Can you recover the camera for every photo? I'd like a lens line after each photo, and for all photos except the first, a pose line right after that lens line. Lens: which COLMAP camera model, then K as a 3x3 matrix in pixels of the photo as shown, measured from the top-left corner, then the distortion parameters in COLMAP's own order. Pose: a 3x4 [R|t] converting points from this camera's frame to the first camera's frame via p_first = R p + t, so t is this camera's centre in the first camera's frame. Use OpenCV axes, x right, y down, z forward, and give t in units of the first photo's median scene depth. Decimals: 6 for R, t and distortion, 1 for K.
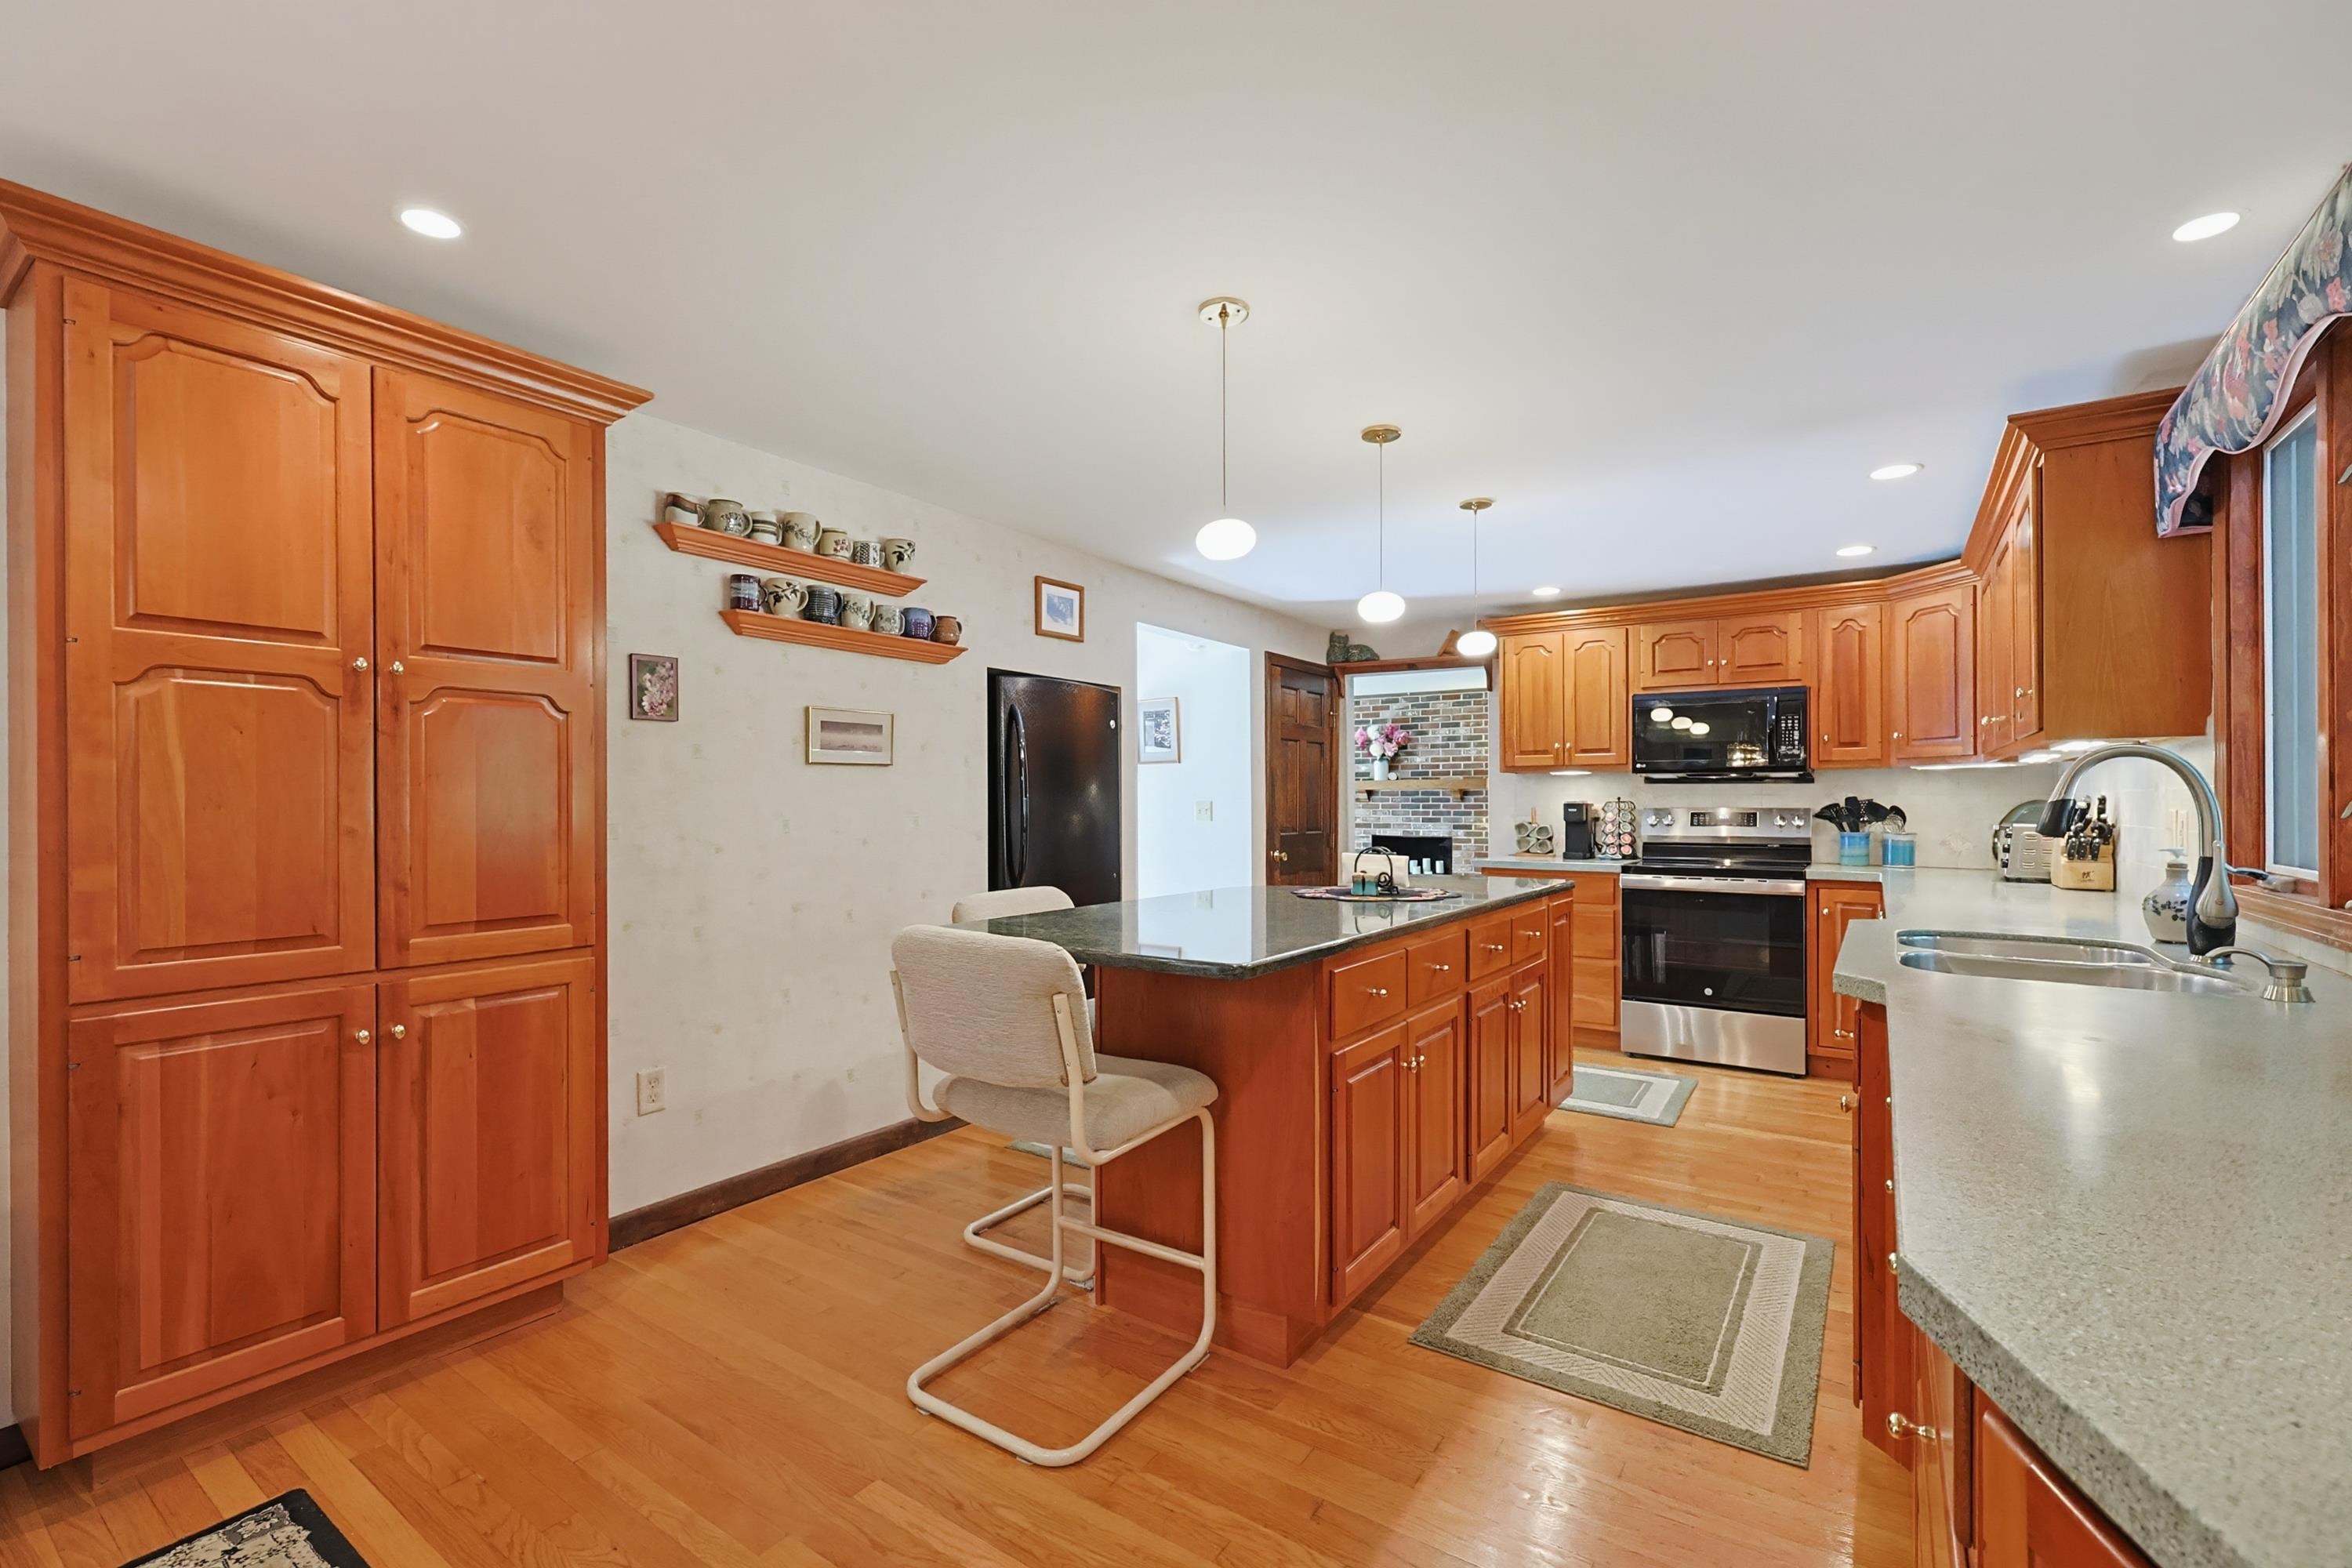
lens RADIAL K [[1005.8, 0, 1175.7], [0, 1005.8, 799.3], [0, 0, 1]] dist [0.001281, -0.000029]
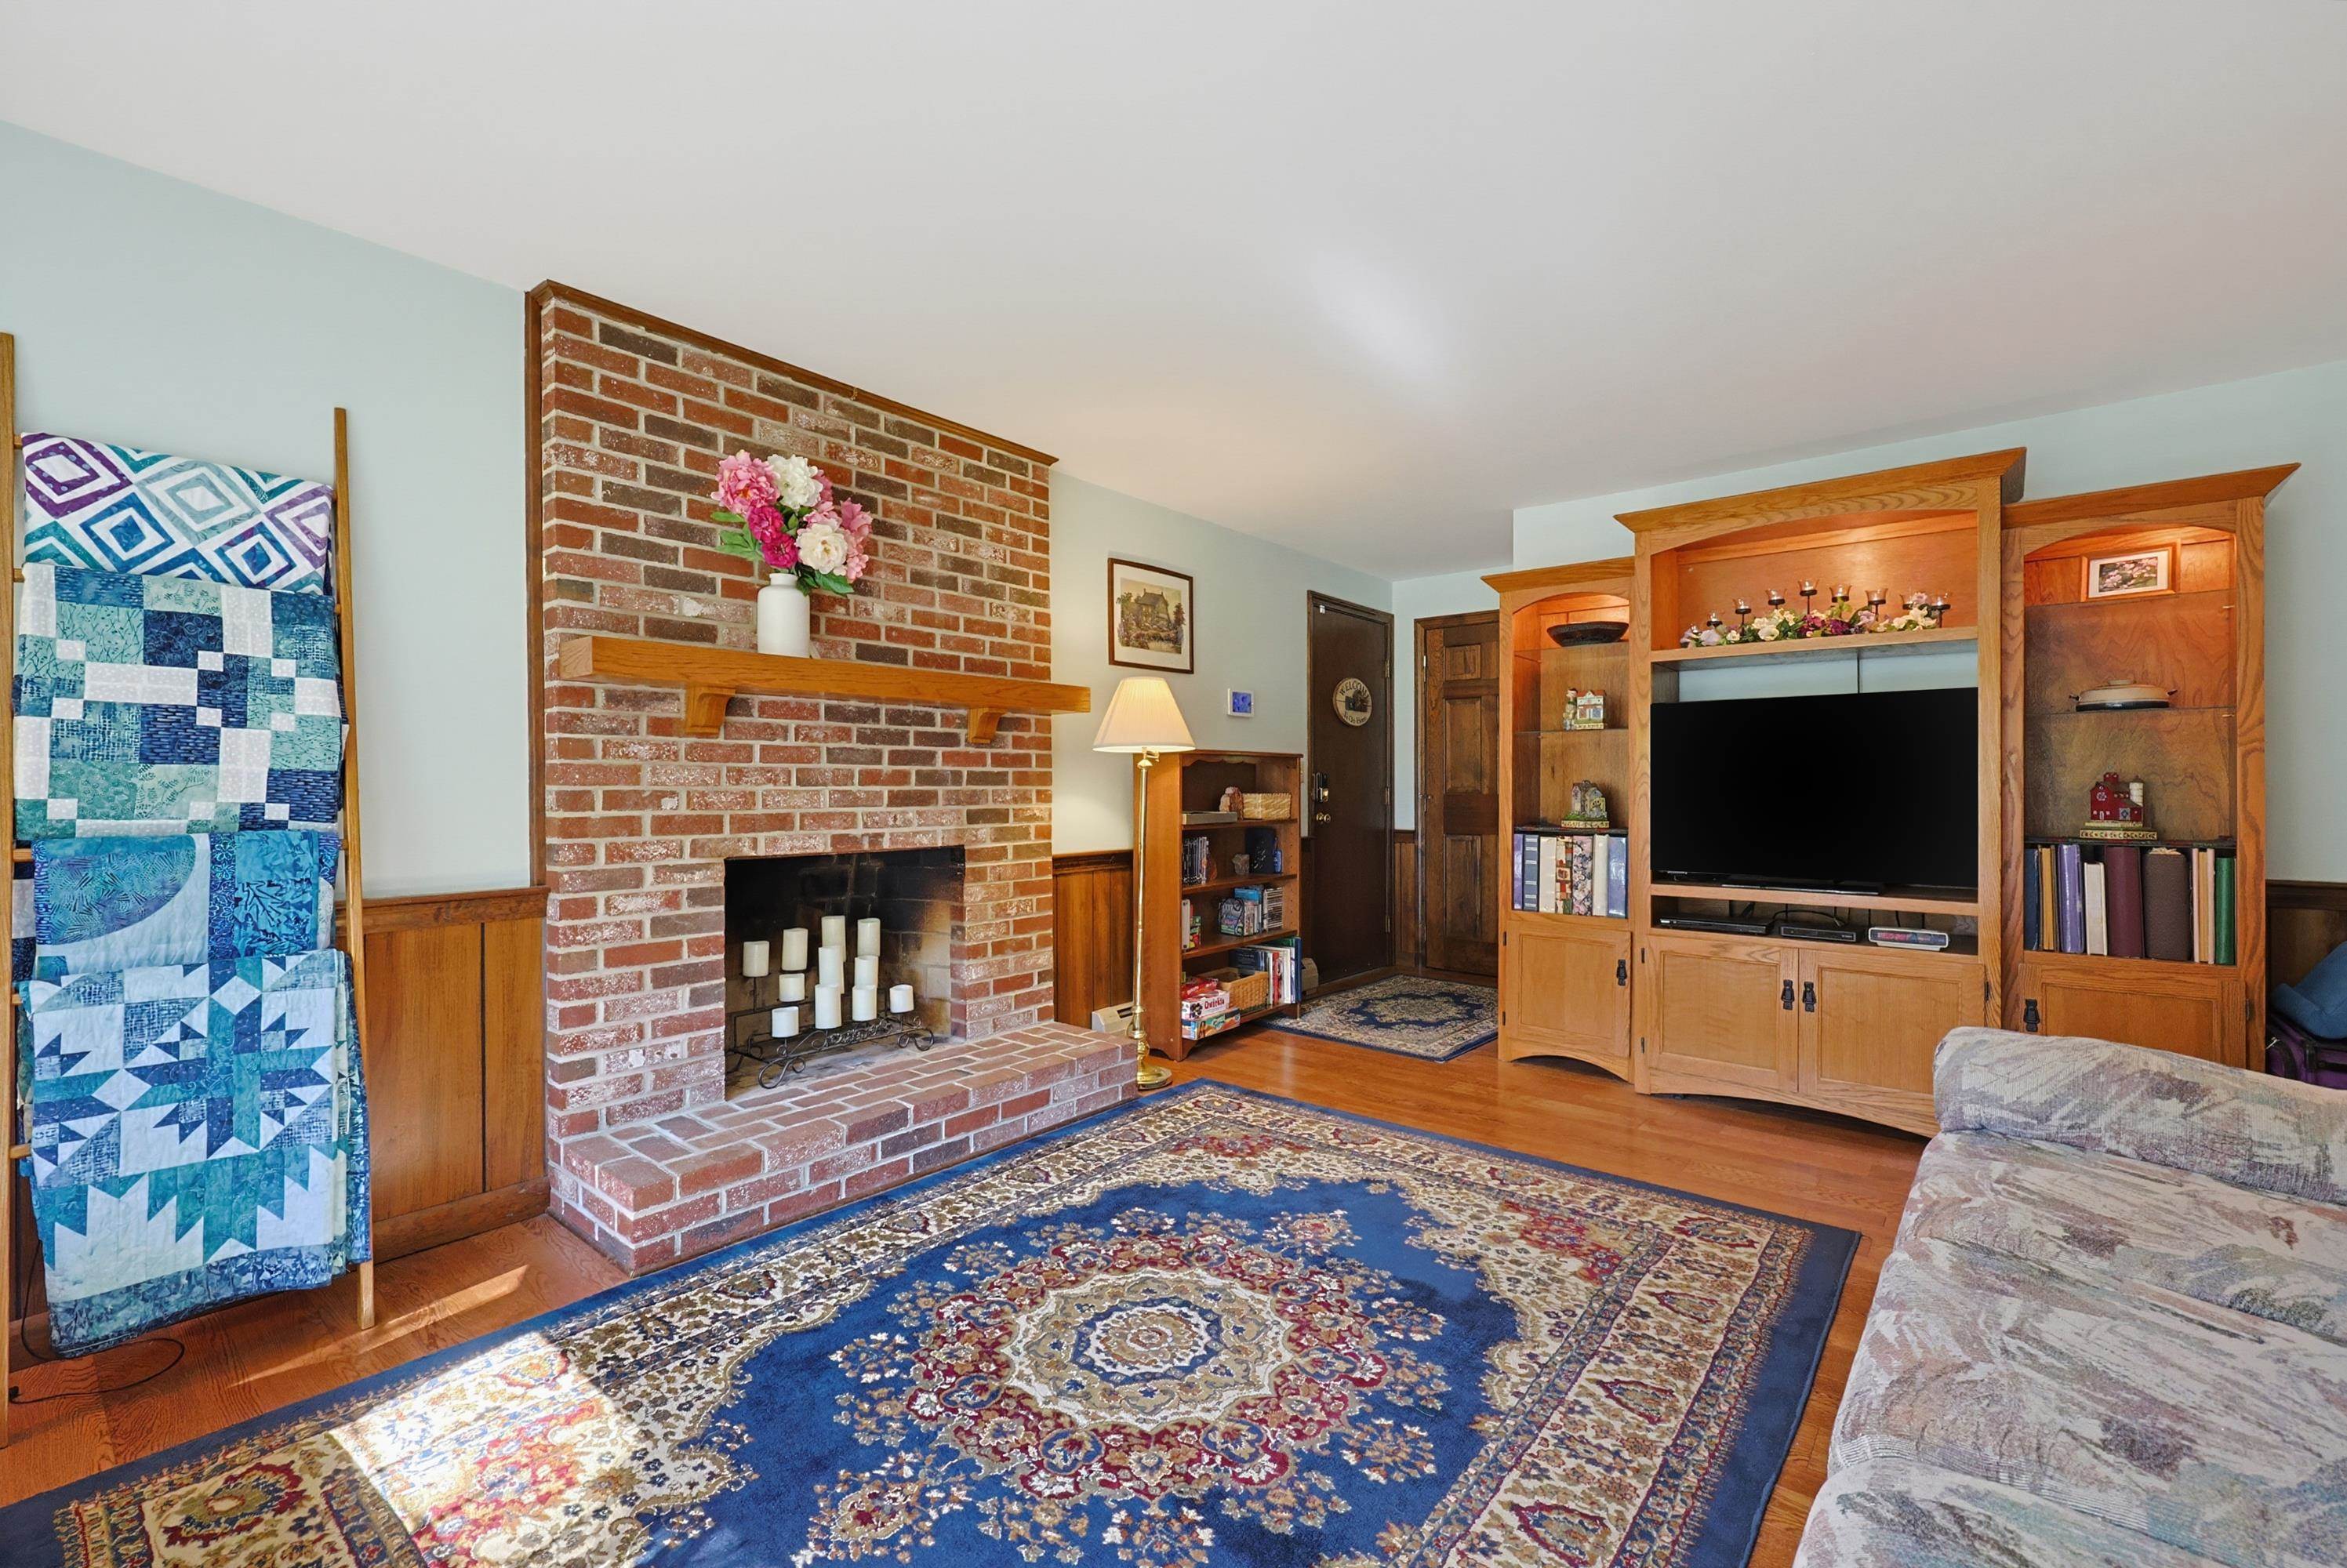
lens RADIAL K [[1002.7, 0, 1173.5], [0, 1002.7, 784.0], [0, 0, 1]] dist [0.002319, 0.000002]
pose [[0.097754, 0.000633, 0.995210, -0.137924], [-0.000814, 1.000000, -0.000556, 0.032839], [-0.995210, -0.000756, 0.097755, 1.811004]]
